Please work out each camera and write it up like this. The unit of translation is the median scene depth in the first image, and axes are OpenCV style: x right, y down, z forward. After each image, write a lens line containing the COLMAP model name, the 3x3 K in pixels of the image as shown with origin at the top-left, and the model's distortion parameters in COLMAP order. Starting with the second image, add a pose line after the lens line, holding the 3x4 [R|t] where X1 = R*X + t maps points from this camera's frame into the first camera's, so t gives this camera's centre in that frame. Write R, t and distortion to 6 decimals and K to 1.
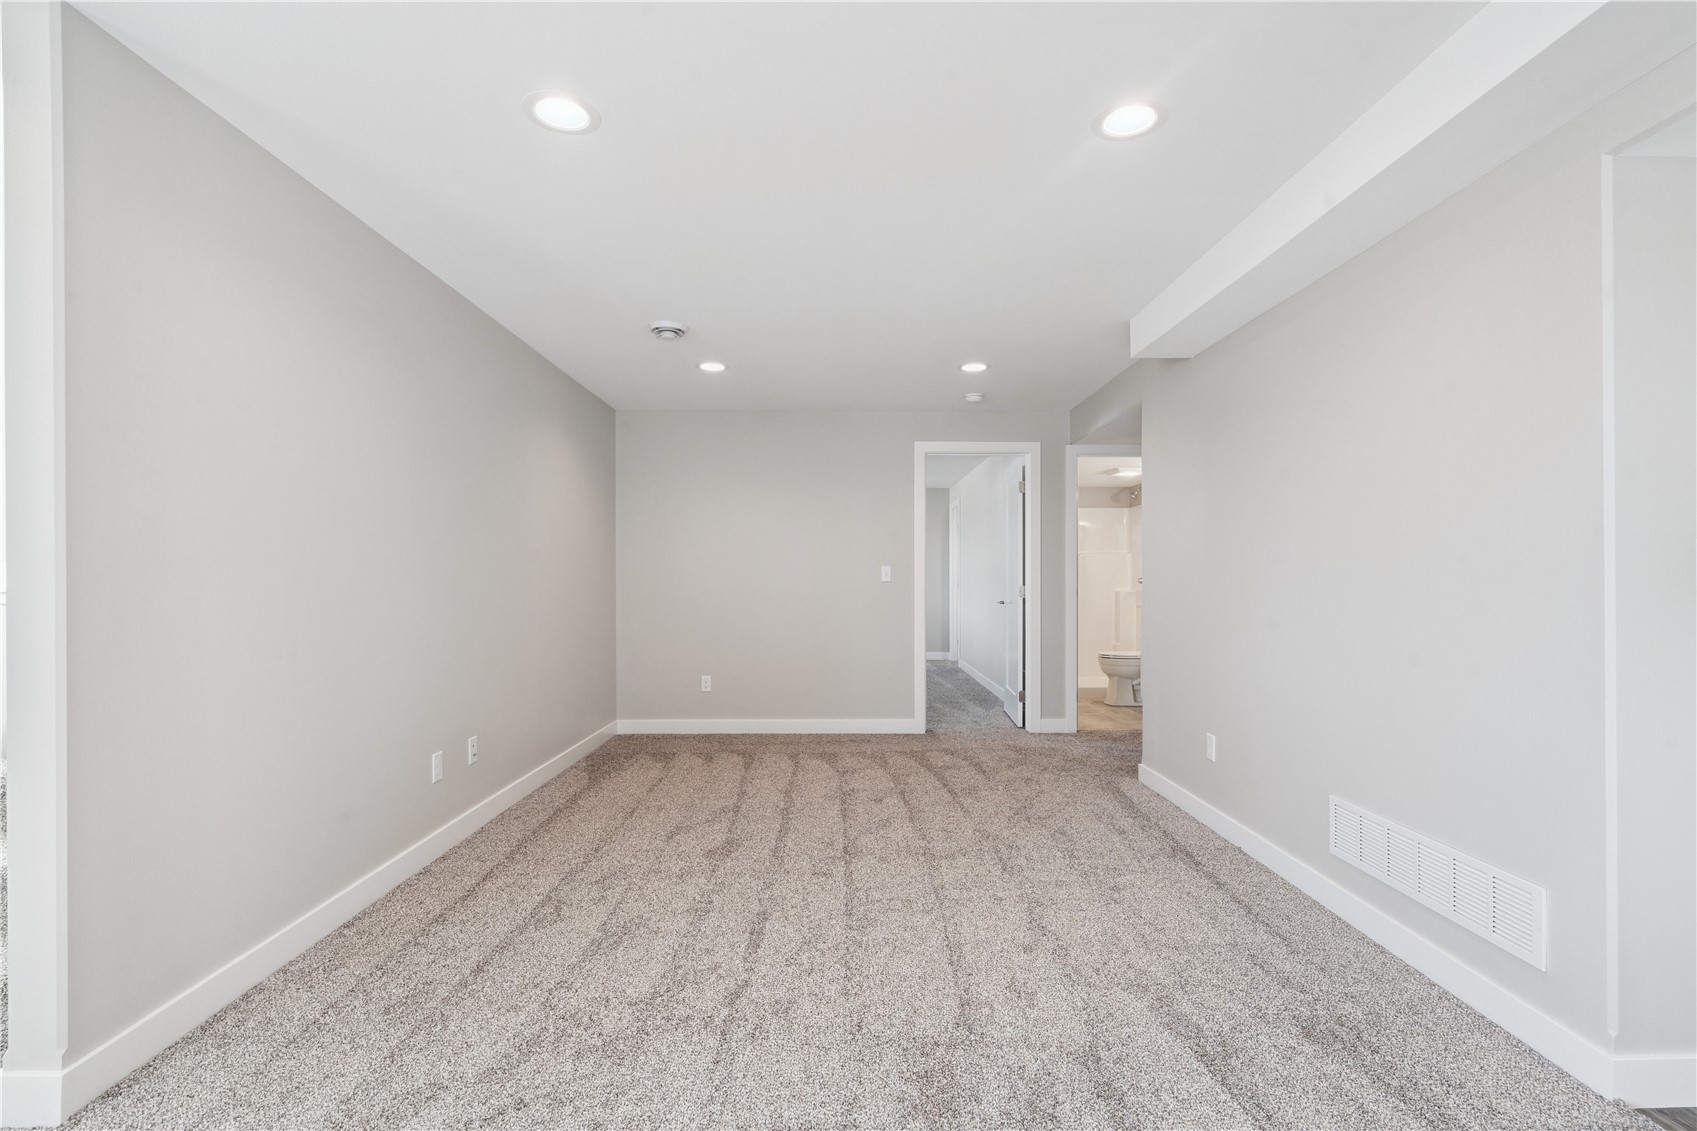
lens RADIAL K [[773.8, 0, 843.3], [0, 773.8, 570.3], [0, 0, 1]] dist [-0.002188, -0.001081]
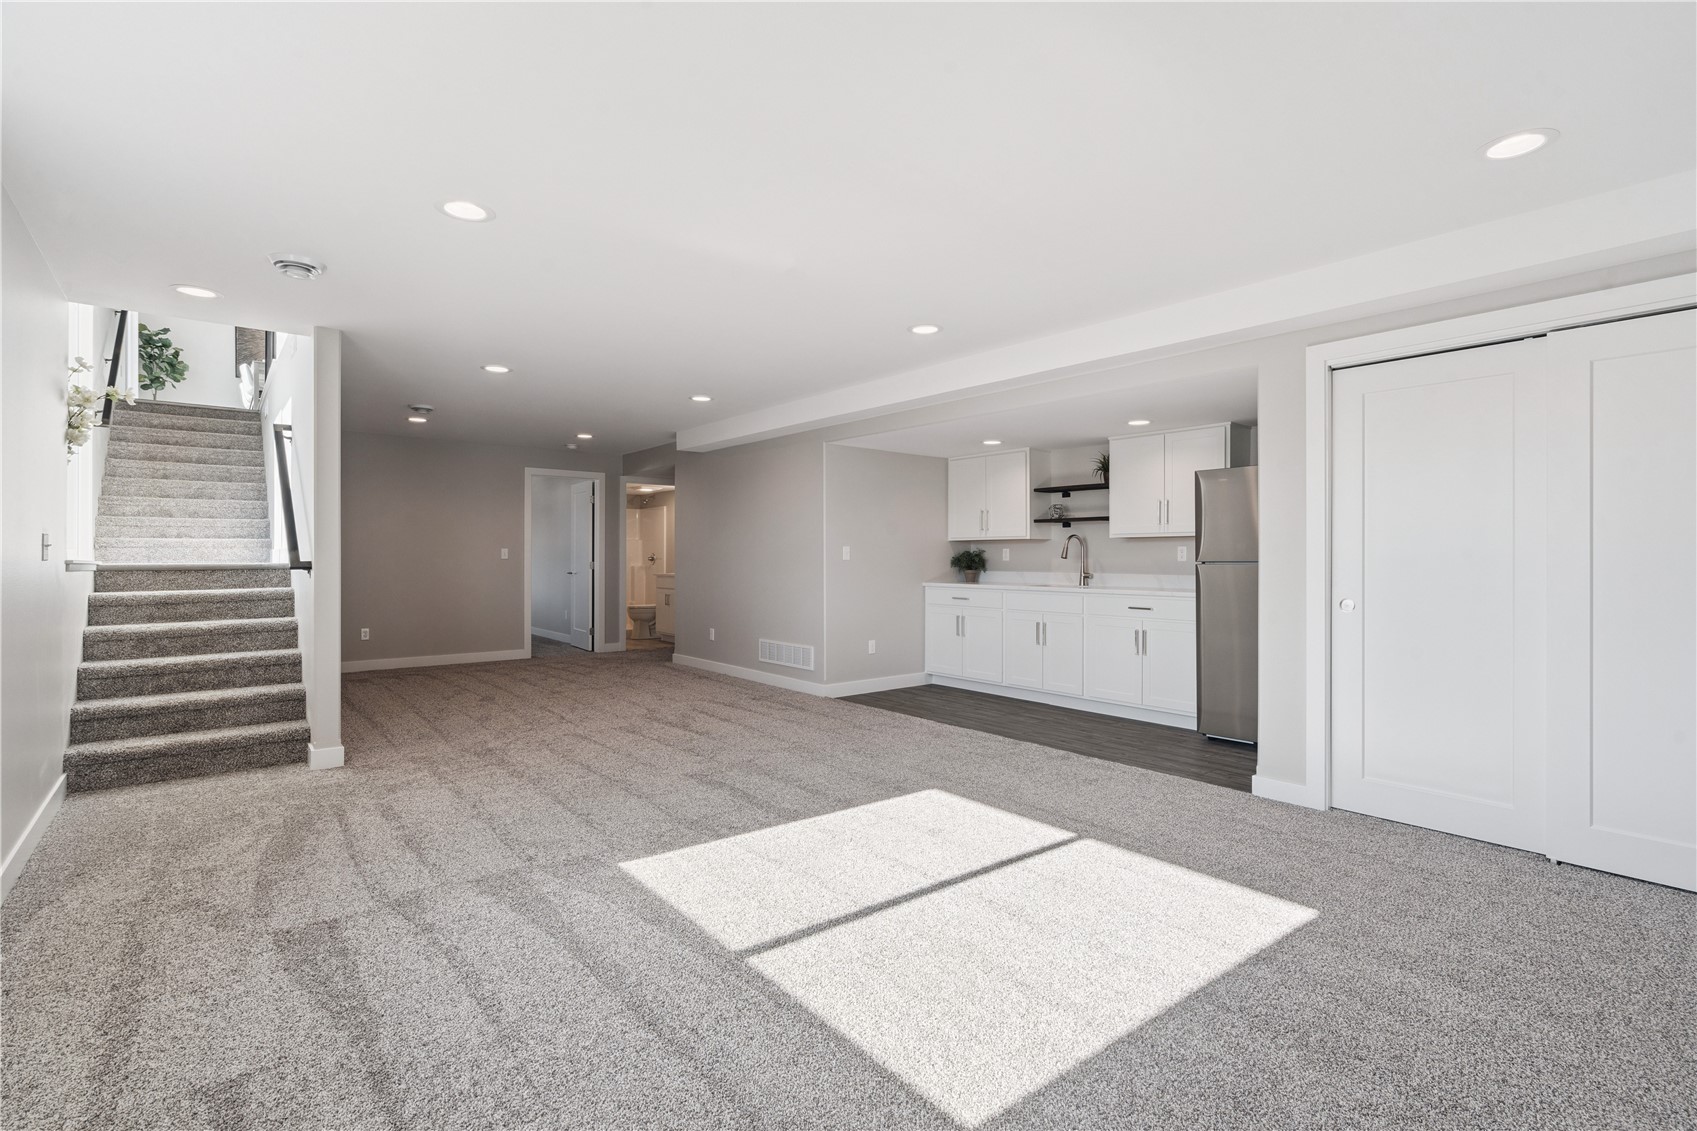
lens RADIAL K [[789.7, 0, 859.0], [0, 789.7, 563.3], [0, 0, 1]] dist [-0.000947, -0.000605]
pose [[0.770078, -0.004009, 0.637937, -0.390575], [-0.007792, 0.999847, 0.015690, -0.006394], [-0.637902, -0.017054, 0.769929, -0.609740]]
